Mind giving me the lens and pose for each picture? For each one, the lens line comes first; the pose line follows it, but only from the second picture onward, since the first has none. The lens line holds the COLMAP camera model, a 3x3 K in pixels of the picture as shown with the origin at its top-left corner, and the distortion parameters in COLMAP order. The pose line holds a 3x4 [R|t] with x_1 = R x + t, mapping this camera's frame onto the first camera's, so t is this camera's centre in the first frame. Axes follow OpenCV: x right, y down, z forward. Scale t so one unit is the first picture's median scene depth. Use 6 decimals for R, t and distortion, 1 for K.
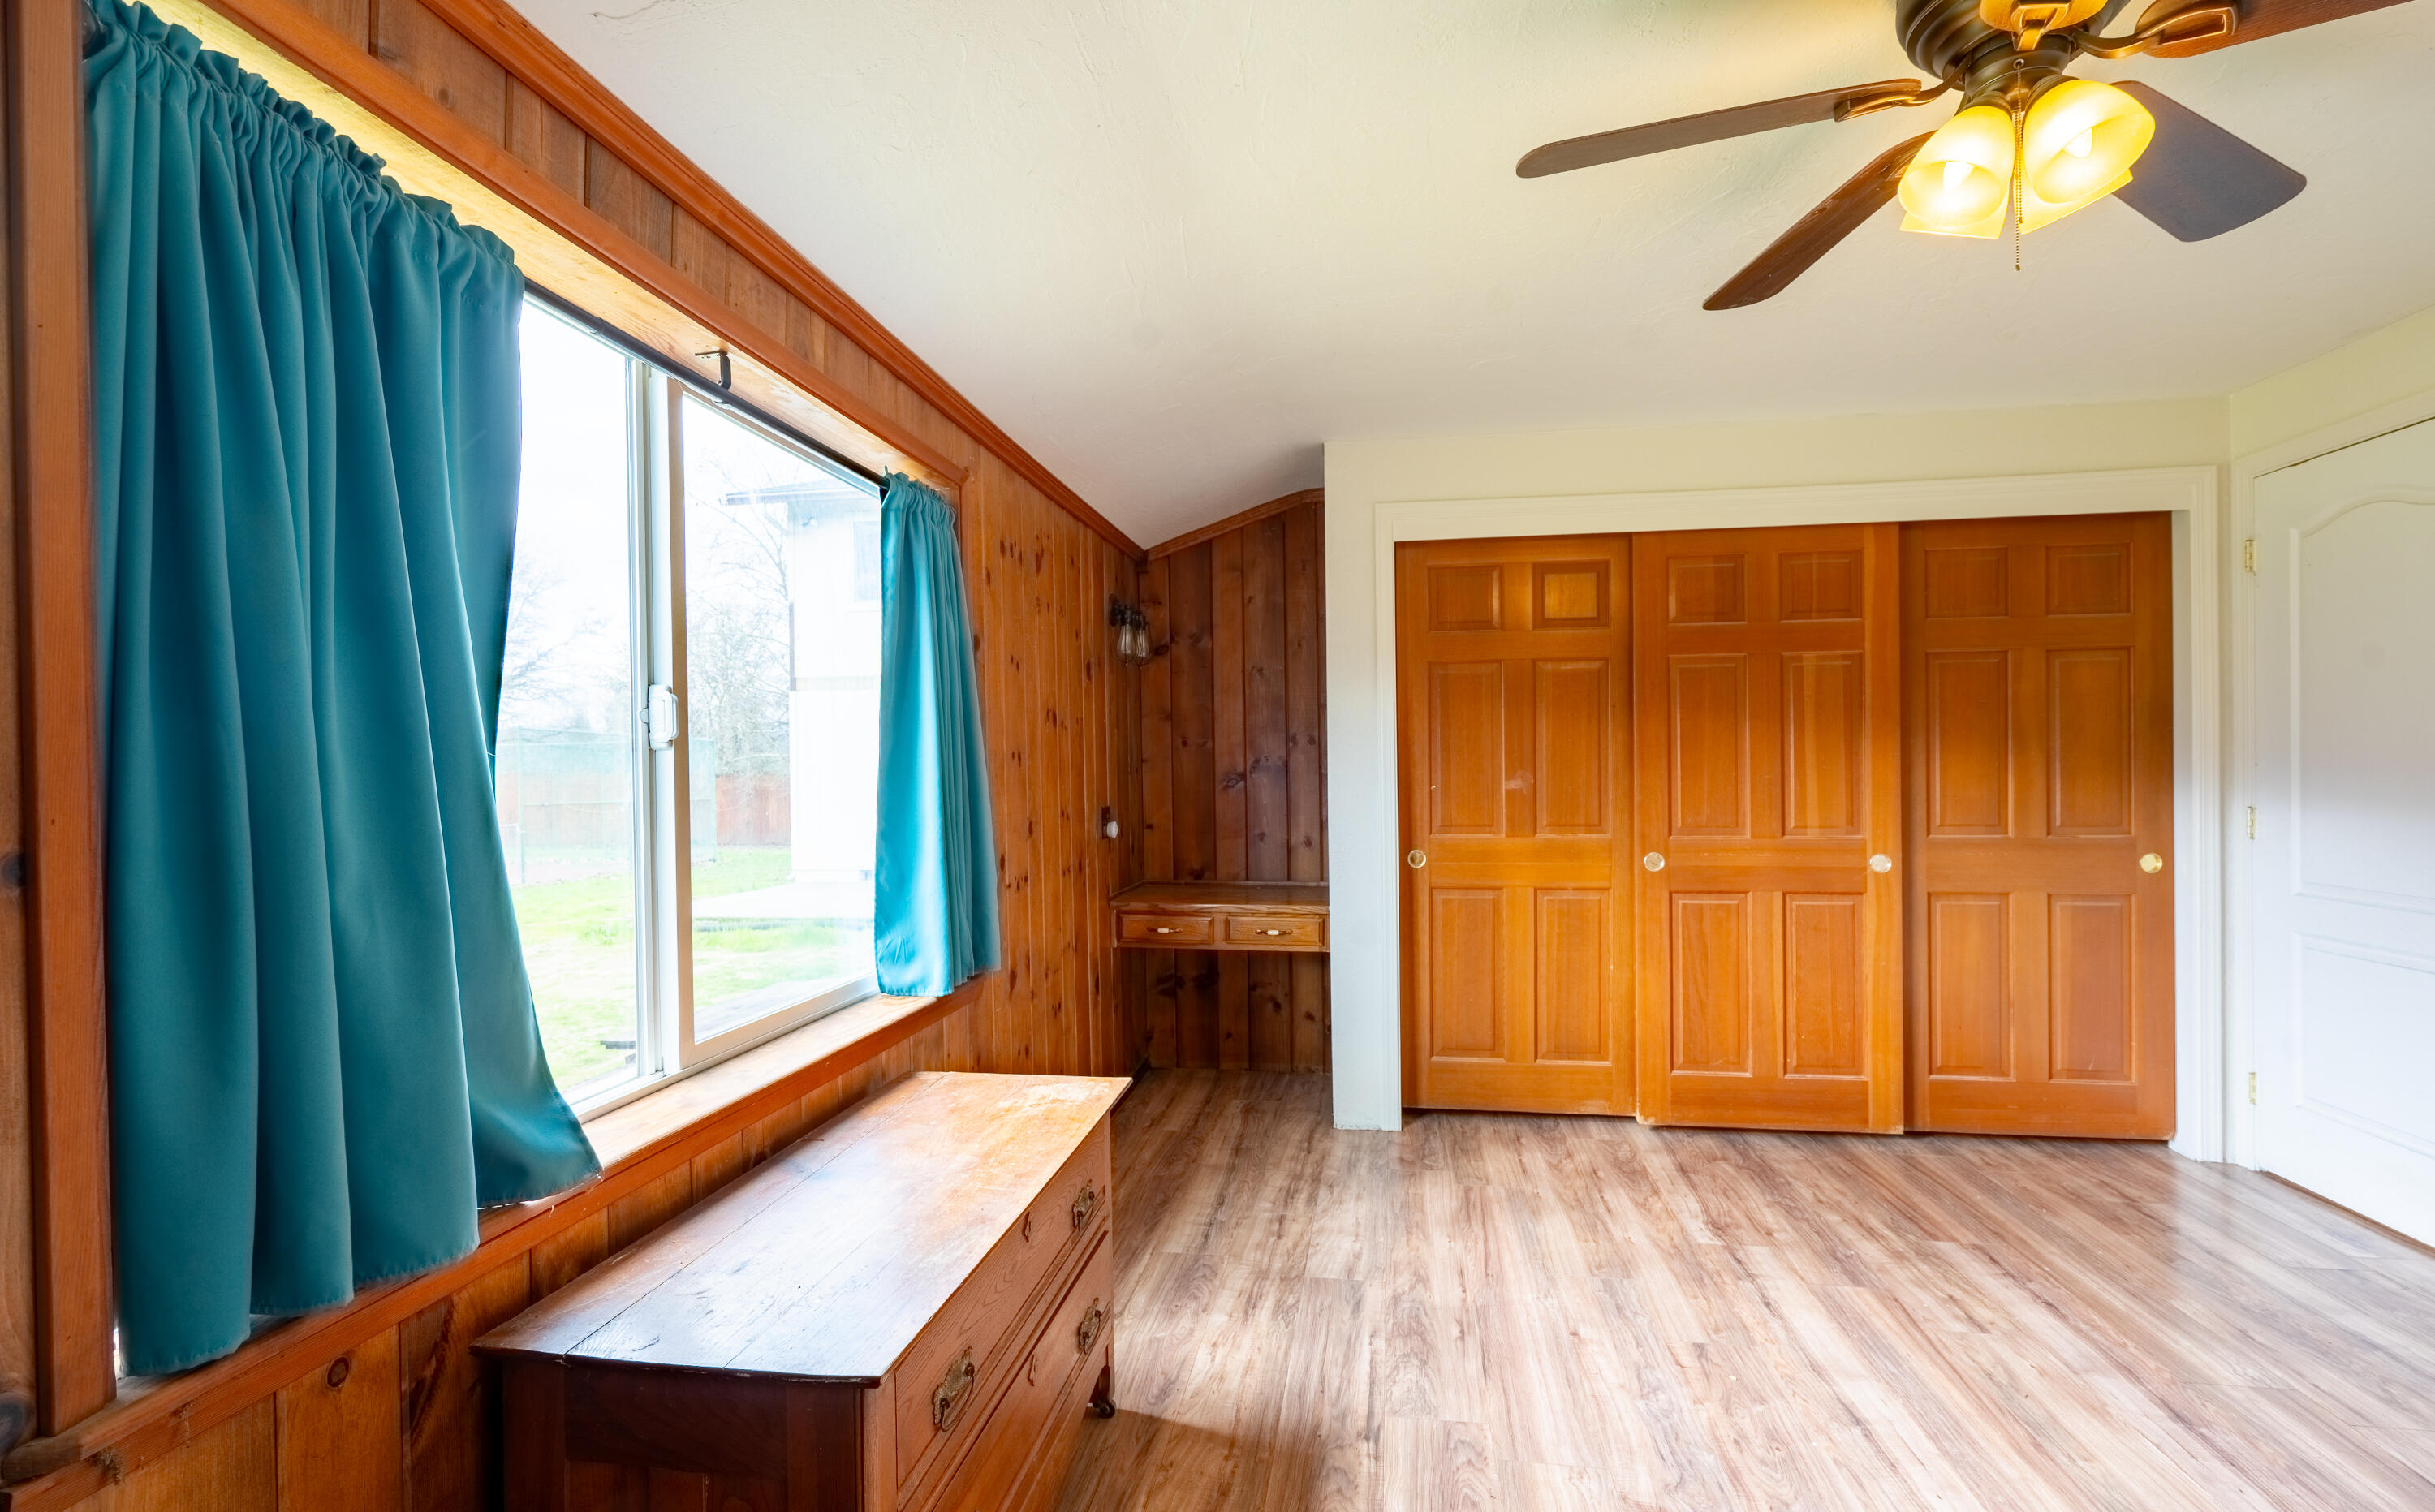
lens RADIAL K [[1101.7, 0, 1211.1], [0, 1101.7, 773.1], [0, 0, 1]] dist [-0.000903, -0.000332]
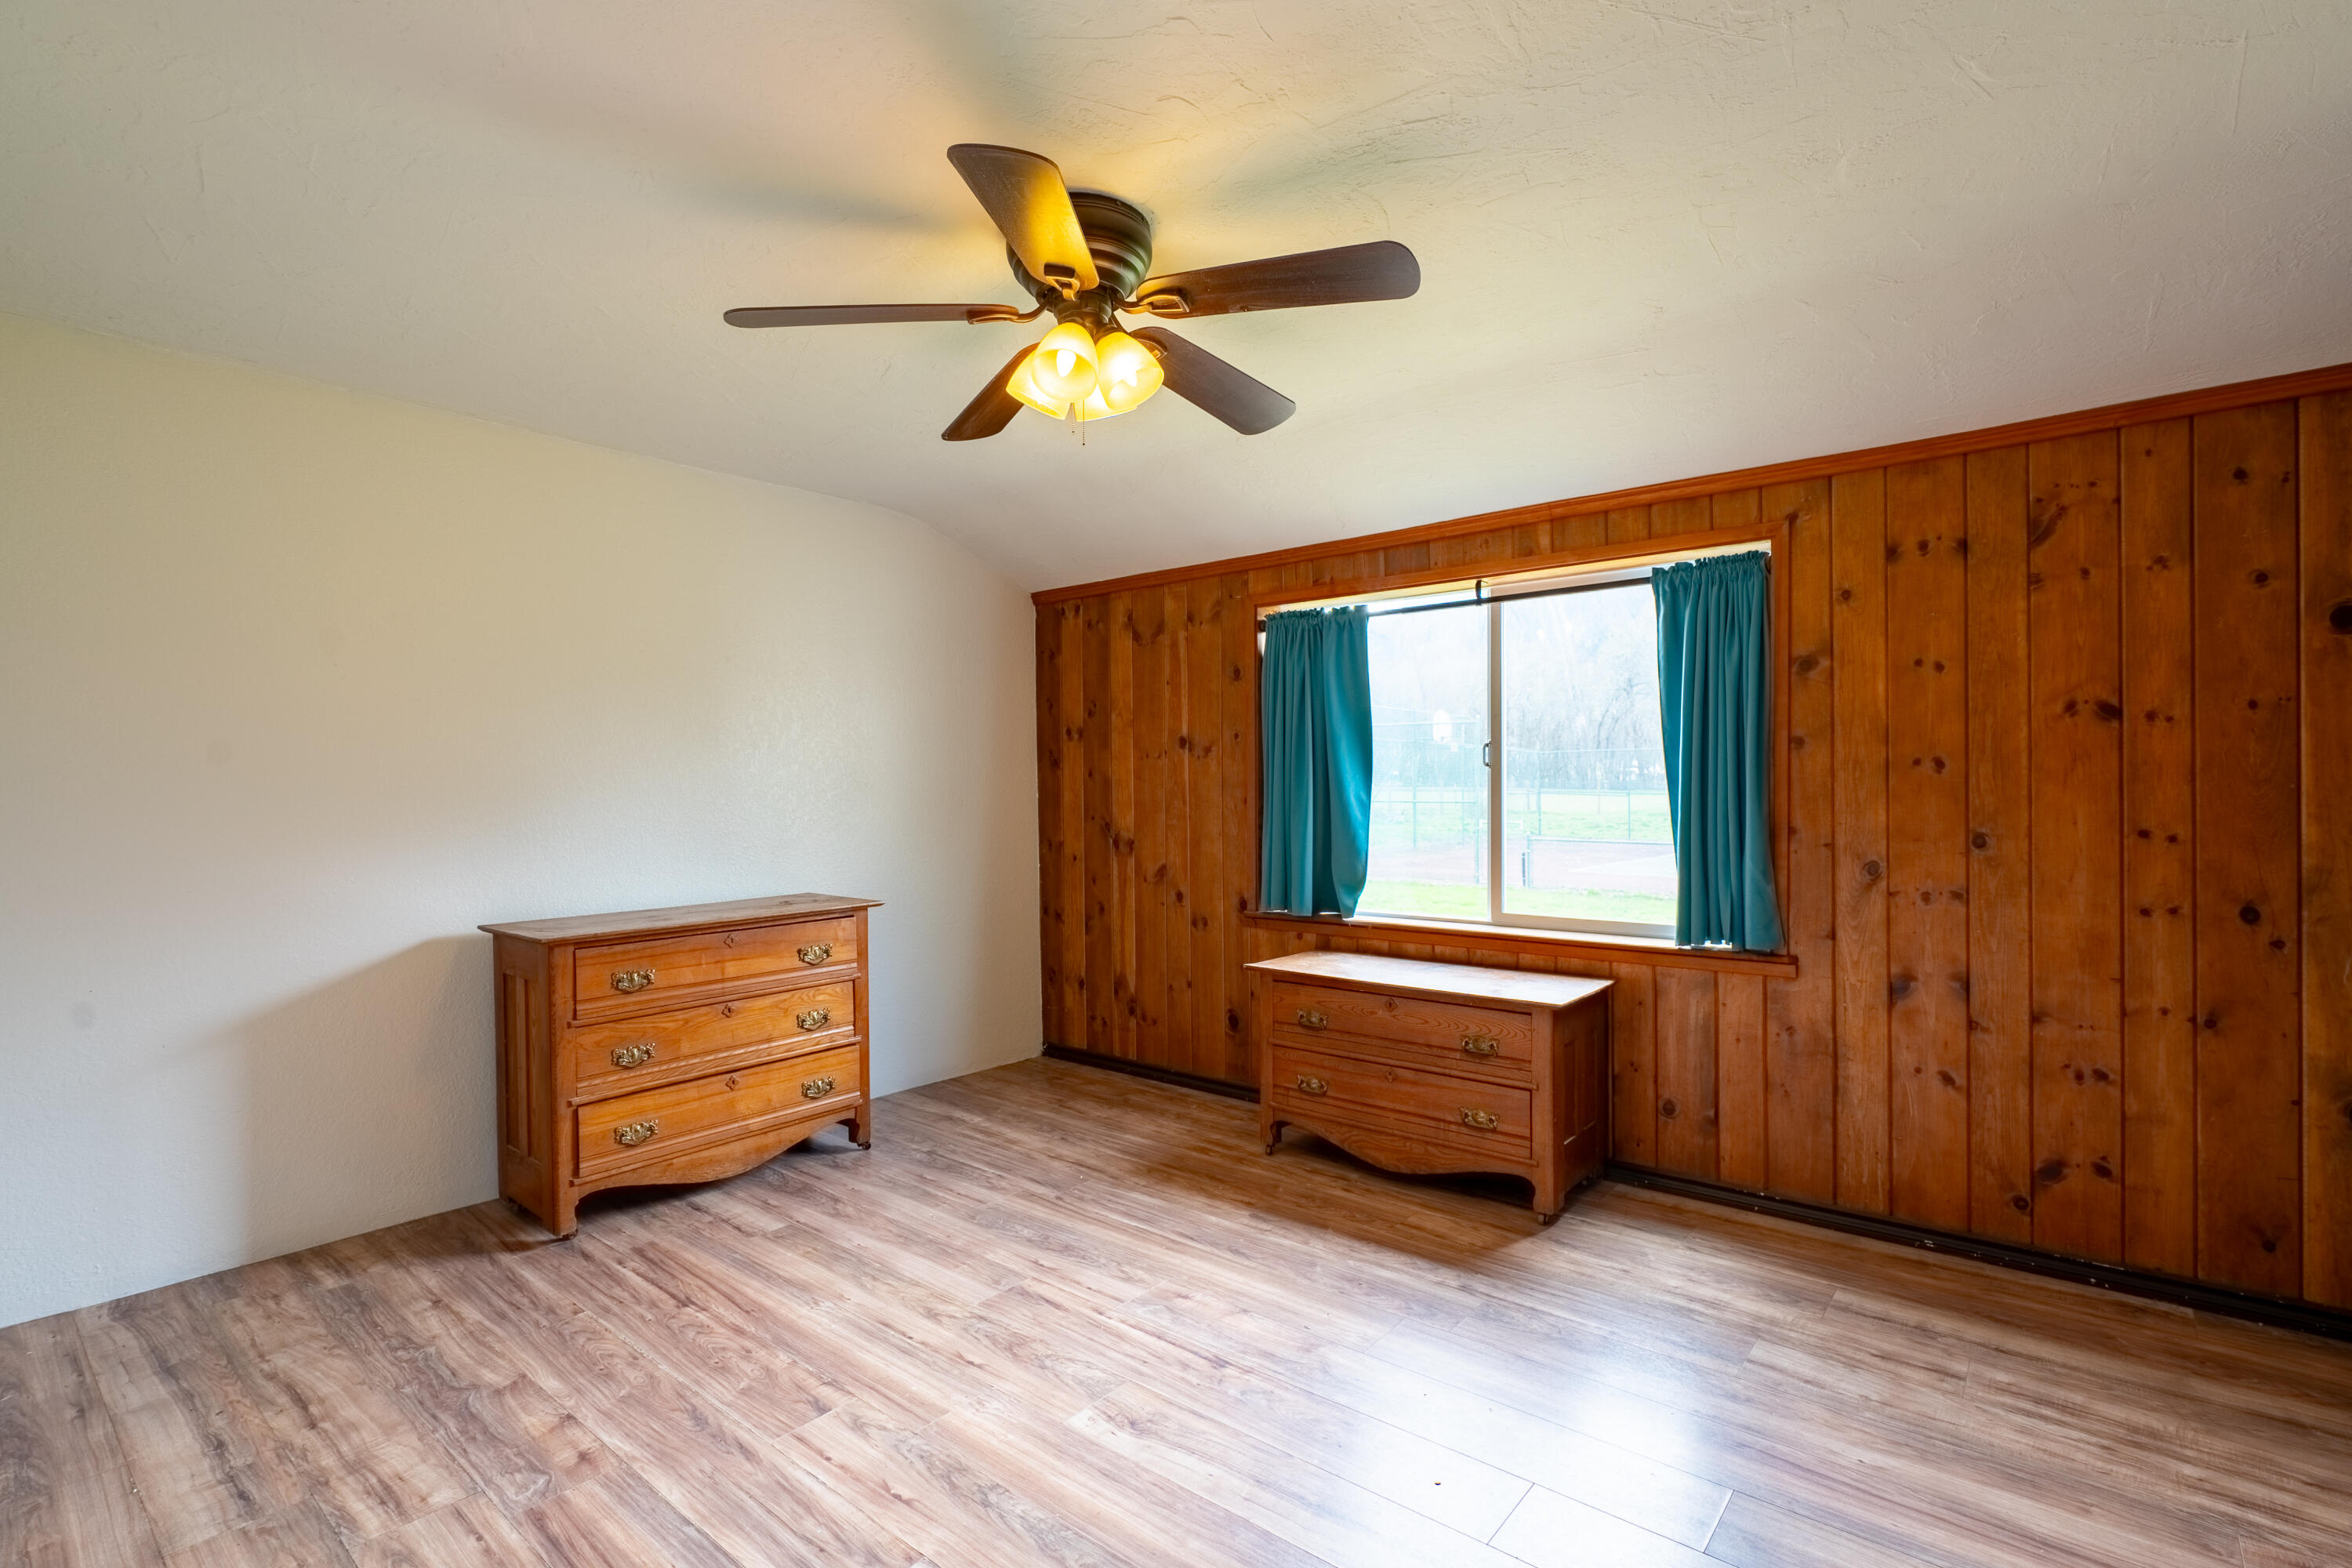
lens RADIAL K [[1078.9, 0, 1192.1], [0, 1078.9, 793.9], [0, 0, 1]] dist [-0.008000, 0.002037]
pose [[-0.505981, 0.022760, -0.862244, 0.870710], [0.011043, 0.999741, 0.019910, -0.012816], [0.862474, 0.000552, -0.506101, 0.846479]]
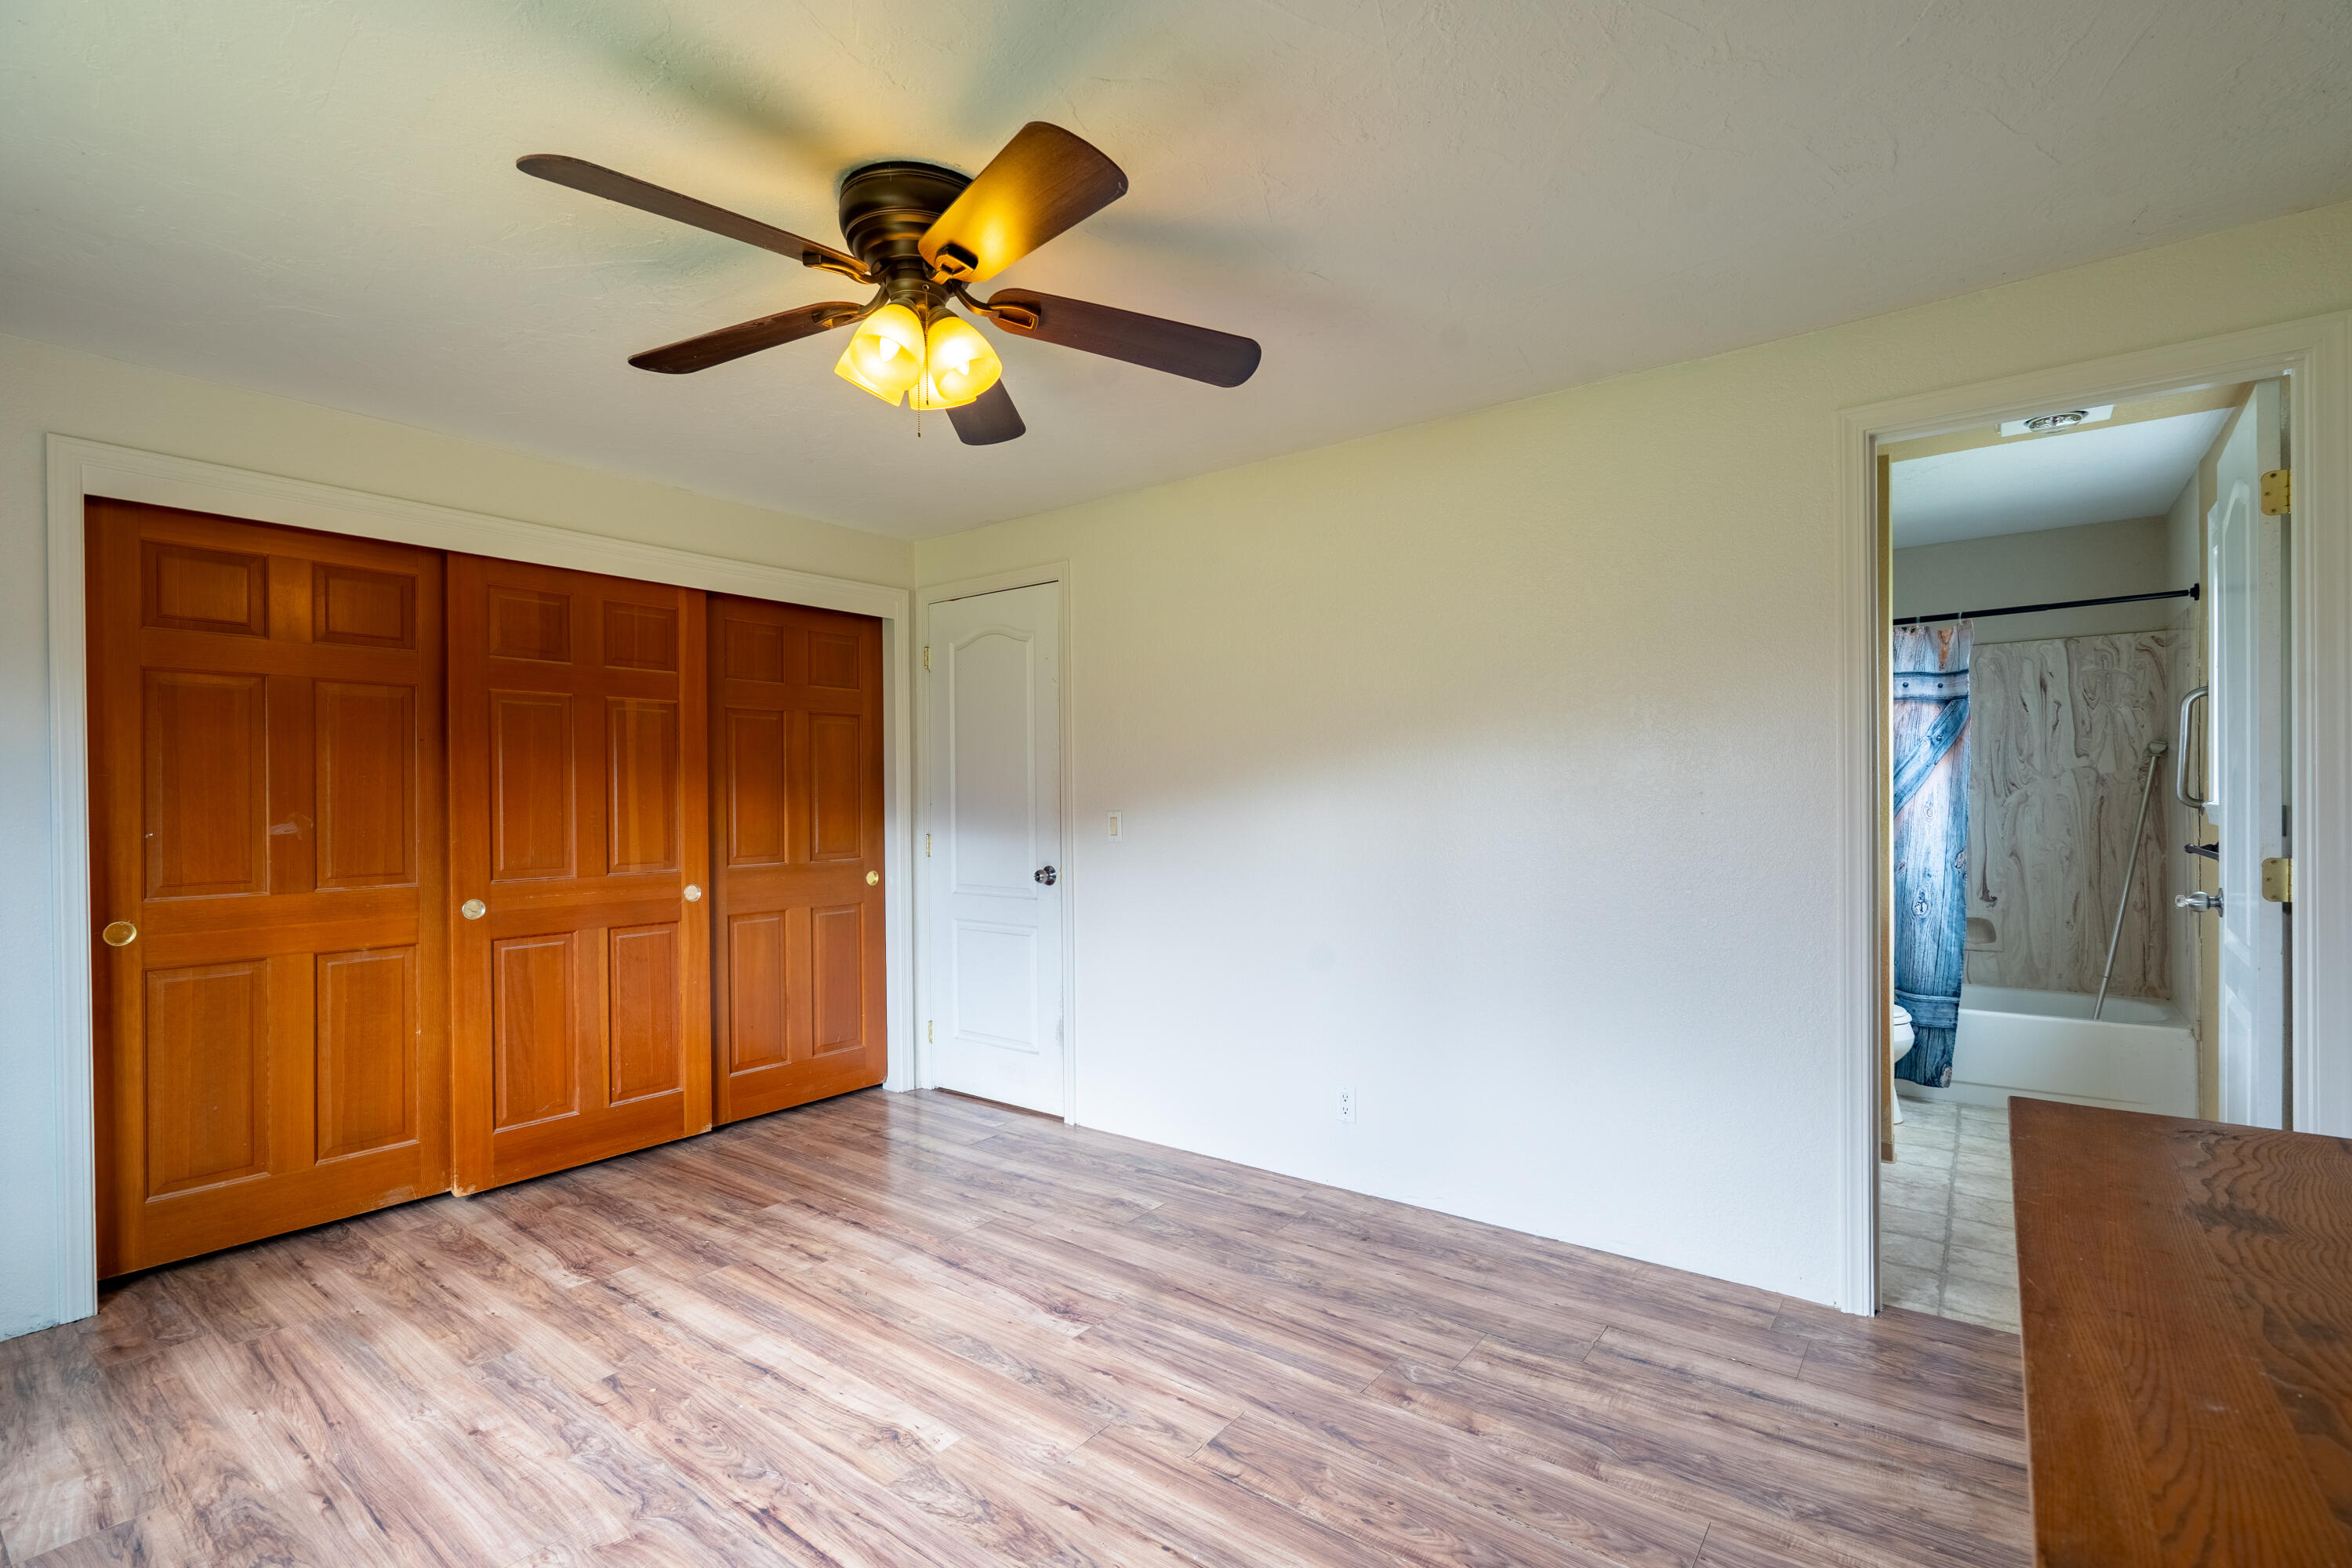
lens RADIAL K [[1078.9, 0, 1196.5], [0, 1078.9, 799.2], [0, 0, 1]] dist [-0.008000, 0.002037]
pose [[0.466925, 0.003900, 0.884288, -0.126883], [0.008433, 0.999925, -0.008863, 0.000874], [-0.884257, 0.011595, 0.466858, 0.040192]]
